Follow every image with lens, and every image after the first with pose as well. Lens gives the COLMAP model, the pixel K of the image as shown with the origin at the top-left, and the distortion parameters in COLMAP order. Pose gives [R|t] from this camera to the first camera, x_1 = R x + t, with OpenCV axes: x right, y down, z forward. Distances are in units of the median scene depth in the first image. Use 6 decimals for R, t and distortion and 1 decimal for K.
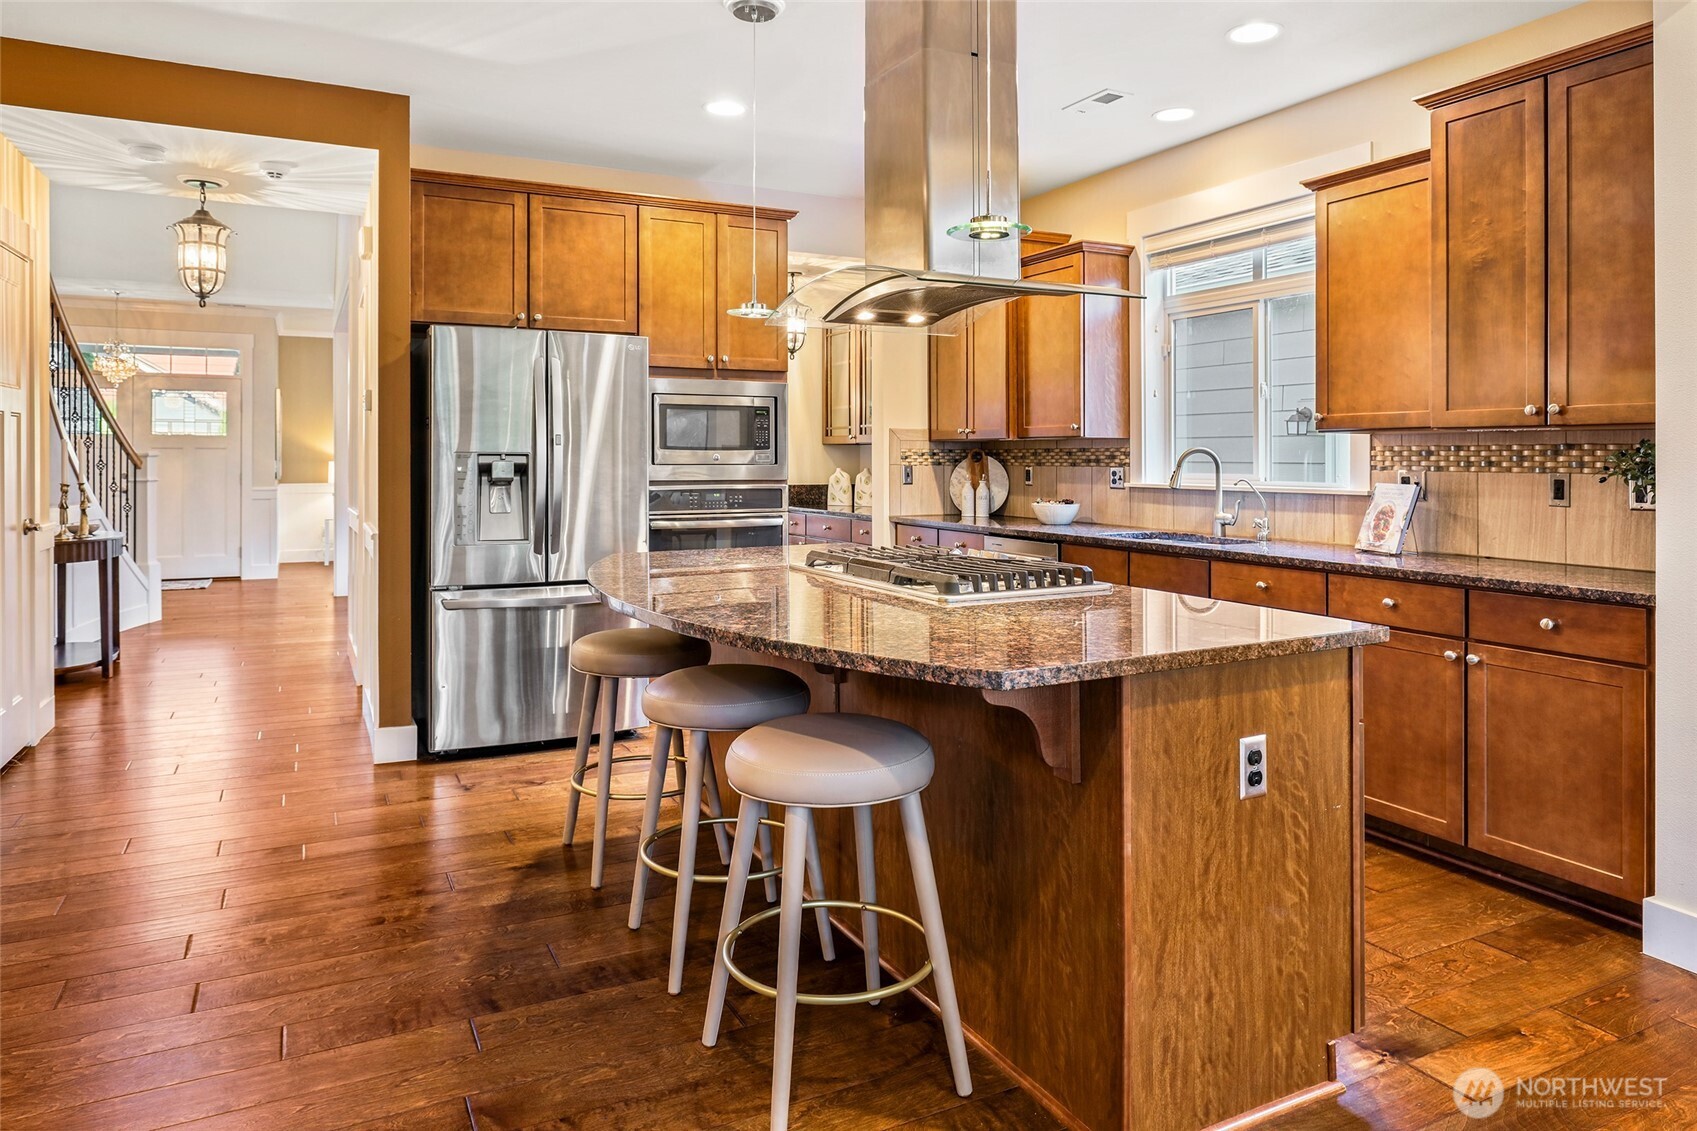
lens RADIAL K [[1079.0, 0, 848.3], [0, 1079.0, 463.8], [0, 0, 1]] dist [-0.002236, -0.000364]
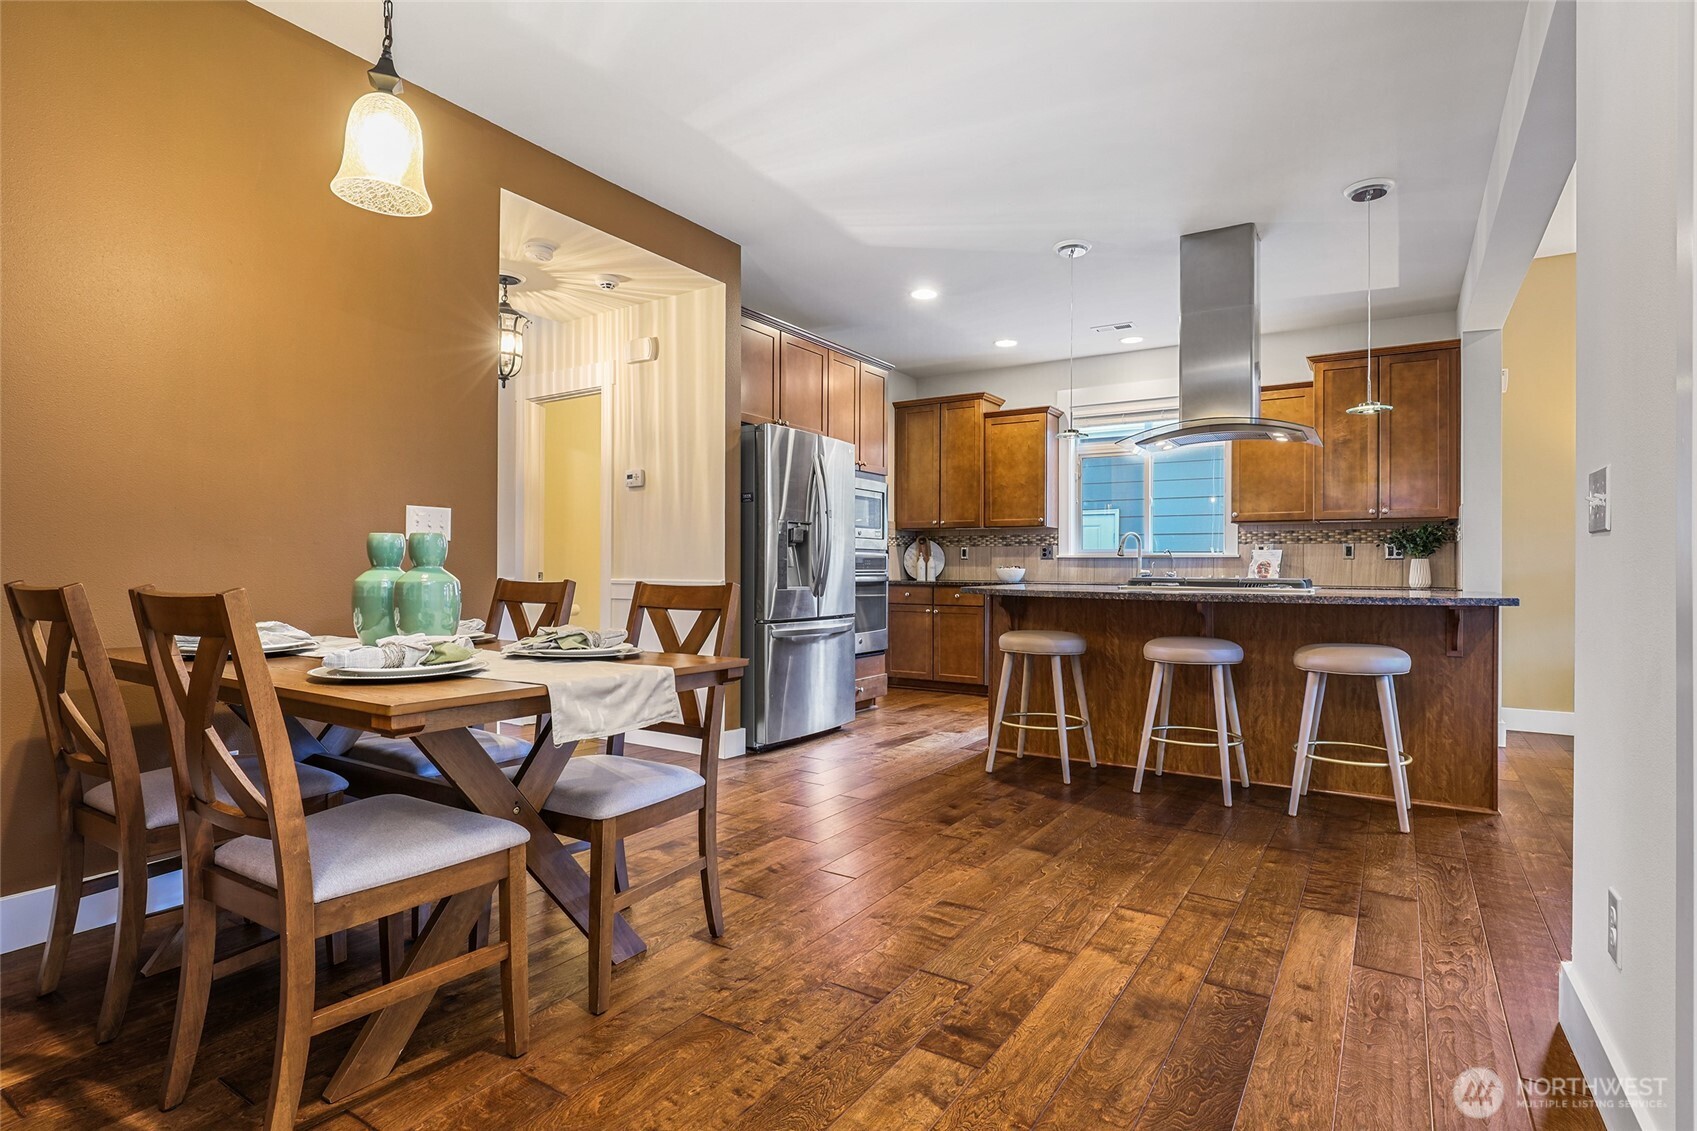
lens RADIAL K [[845.5, 0, 861.5], [0, 845.5, 575.5], [0, 0, 1]] dist [-0.001380, 0.000094]
pose [[0.863597, -0.000859, 0.504182, -0.916312], [-0.002248, 0.999982, 0.005555, 0.059321], [-0.504178, -0.005931, 0.863580, 0.048103]]
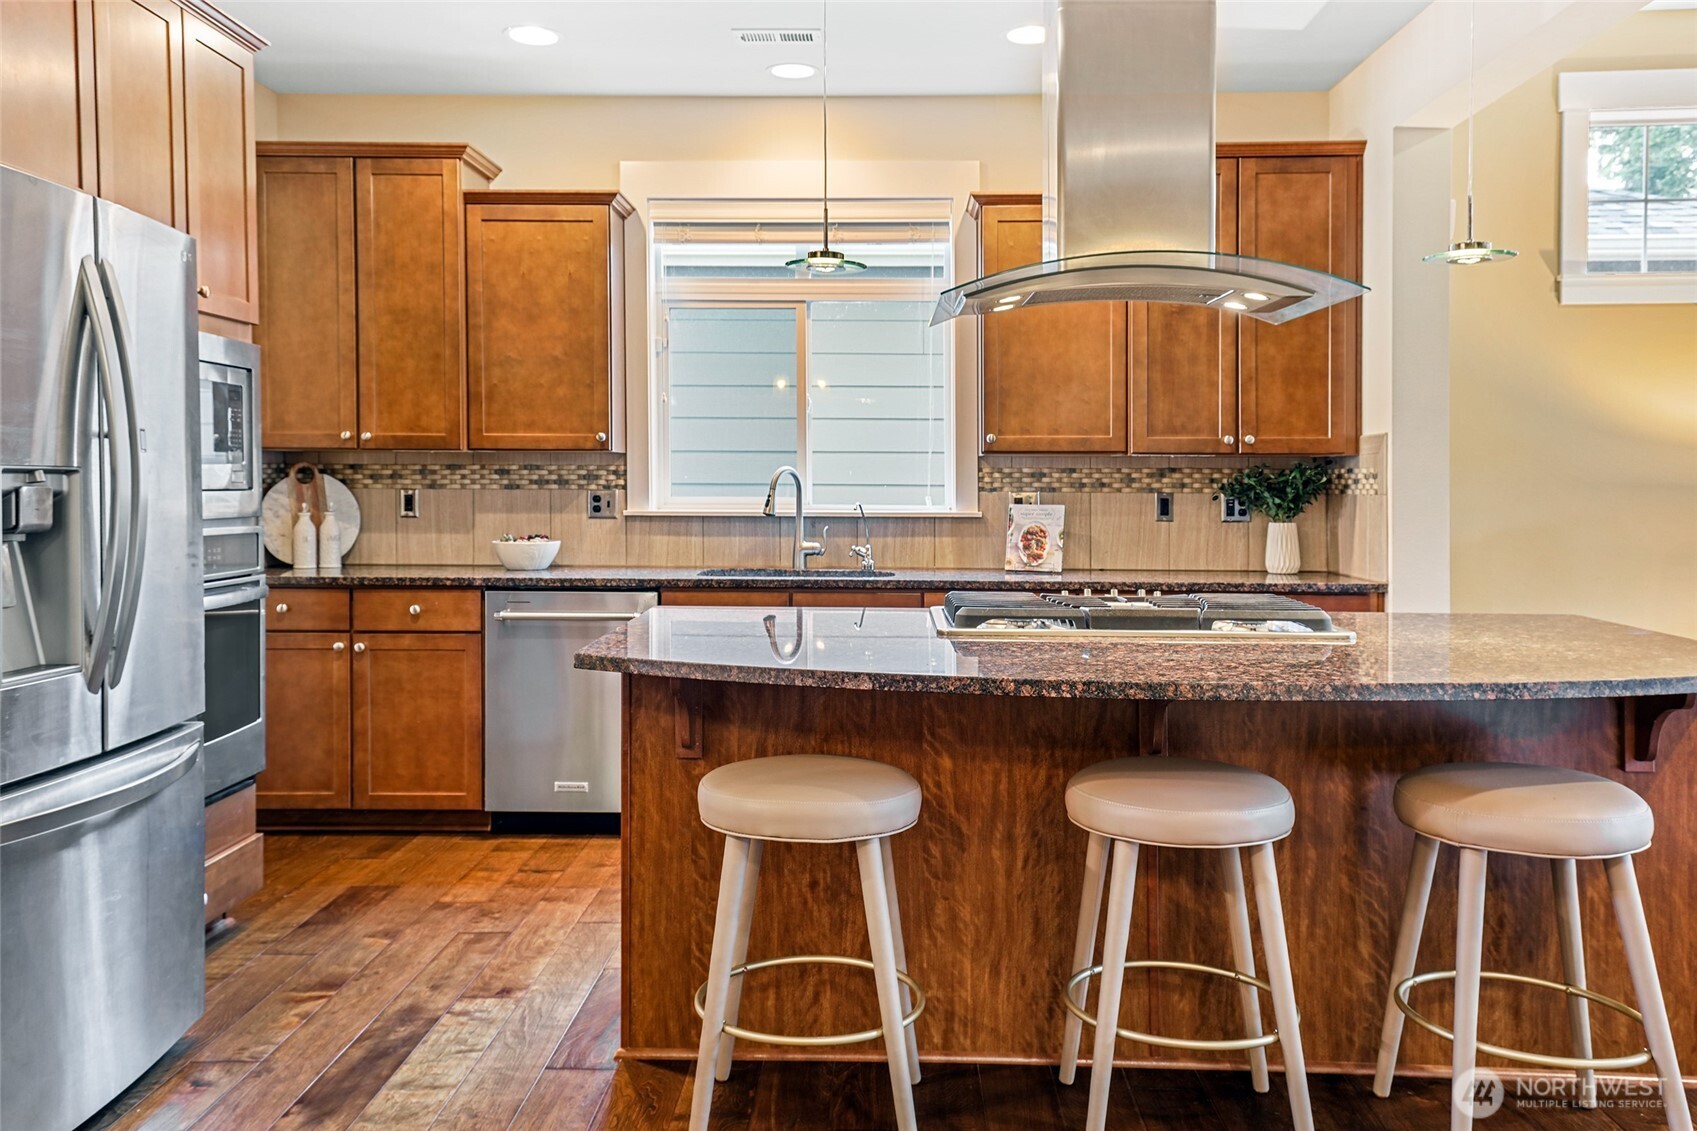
lens RADIAL K [[1386.6, 0, 850.1], [0, 1386.6, 508.9], [0, 0, 1]] dist [0.055159, -0.000171]
pose [[0.488909, -0.018843, 0.872131, -0.758684], [0.001664, 0.999785, 0.020669, -0.005298], [-0.872333, -0.008654, 0.488835, 0.513468]]
